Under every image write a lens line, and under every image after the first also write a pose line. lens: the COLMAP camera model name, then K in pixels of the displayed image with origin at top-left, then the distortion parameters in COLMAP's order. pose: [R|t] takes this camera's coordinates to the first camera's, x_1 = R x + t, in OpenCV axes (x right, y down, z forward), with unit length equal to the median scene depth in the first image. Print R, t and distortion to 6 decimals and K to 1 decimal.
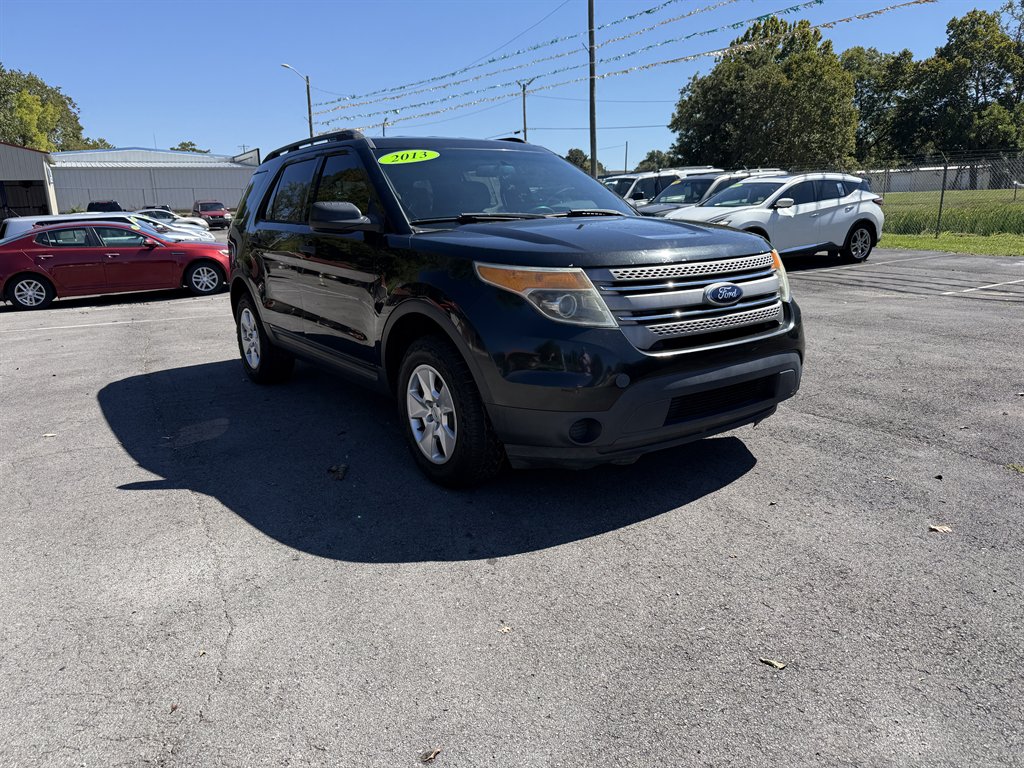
lens RADIAL K [[724.5, 0, 512.8], [0, 724.5, 381.8], [0, 0, 1]] dist [0.015144, -0.018859]
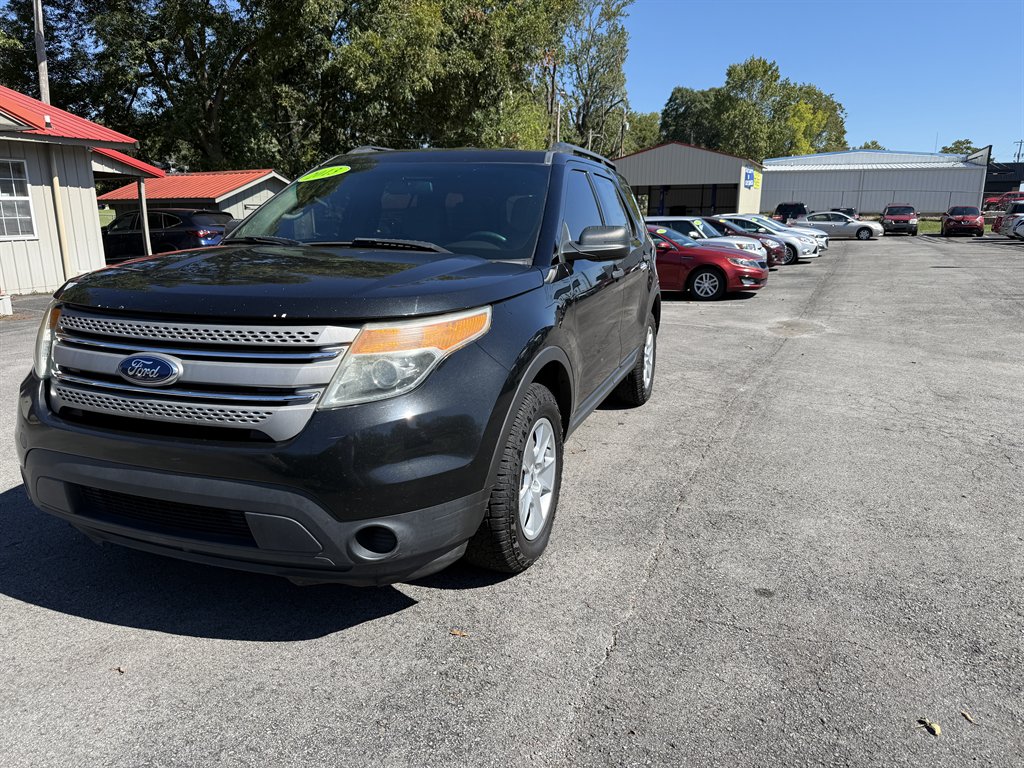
lens RADIAL K [[724.5, 0, 519.4], [0, 724.5, 387.8], [0, 0, 1]] dist [0.015144, -0.018859]
pose [[0.578242, 0.217472, -0.786348, 0.093541], [-0.212102, 0.970750, 0.112501, -0.022917], [0.787813, 0.101734, 0.607454, 0.075111]]
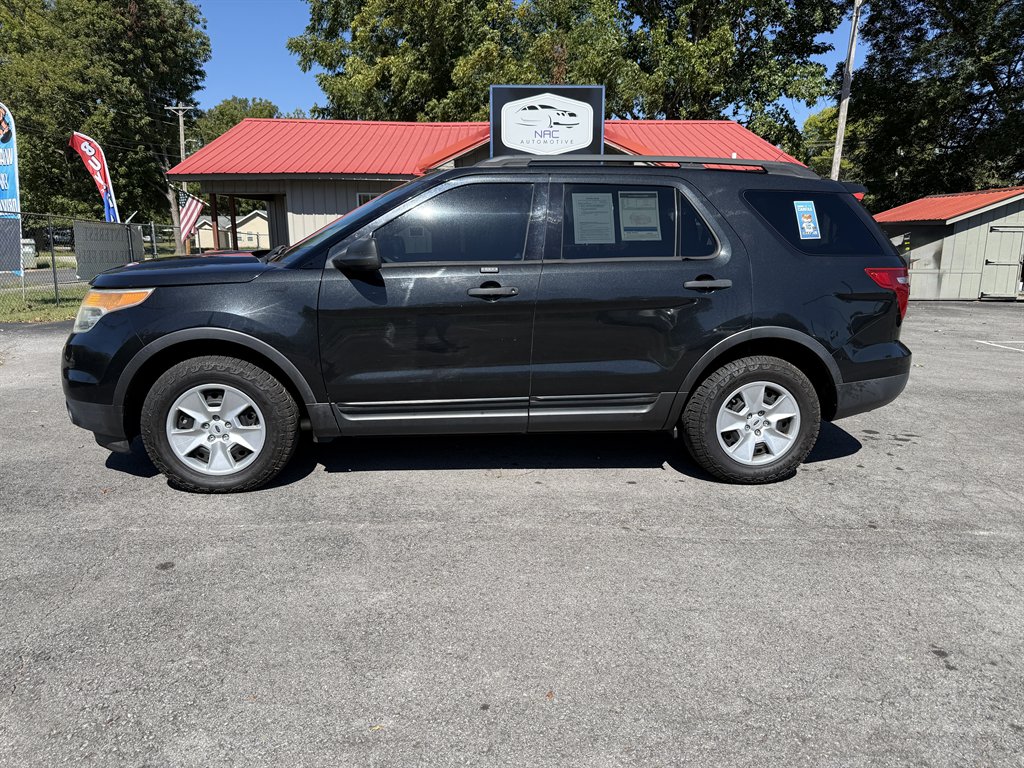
lens RADIAL K [[724.5, 0, 510.8], [0, 724.5, 379.9], [0, 0, 1]] dist [0.015144, -0.018859]
pose [[-0.483094, 0.196011, -0.853346, 0.101246], [-0.203197, 0.922912, 0.327023, -0.053952], [0.851664, 0.331381, -0.406025, 0.203146]]
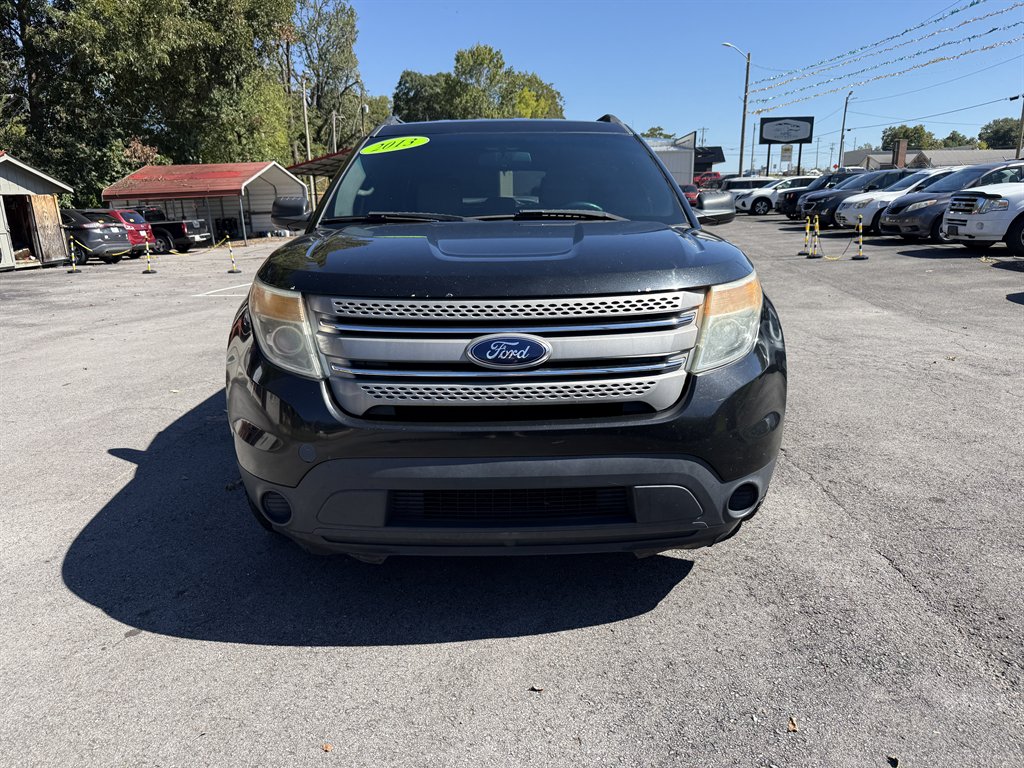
lens RADIAL K [[724.5, 0, 513.8], [0, 724.5, 384.2], [0, 0, 1]] dist [0.015144, -0.018859]
pose [[0.821902, 0.154165, -0.548371, 0.057616], [-0.139512, 0.987840, 0.068612, -0.012041], [0.552280, 0.020112, 0.833416, 0.040557]]
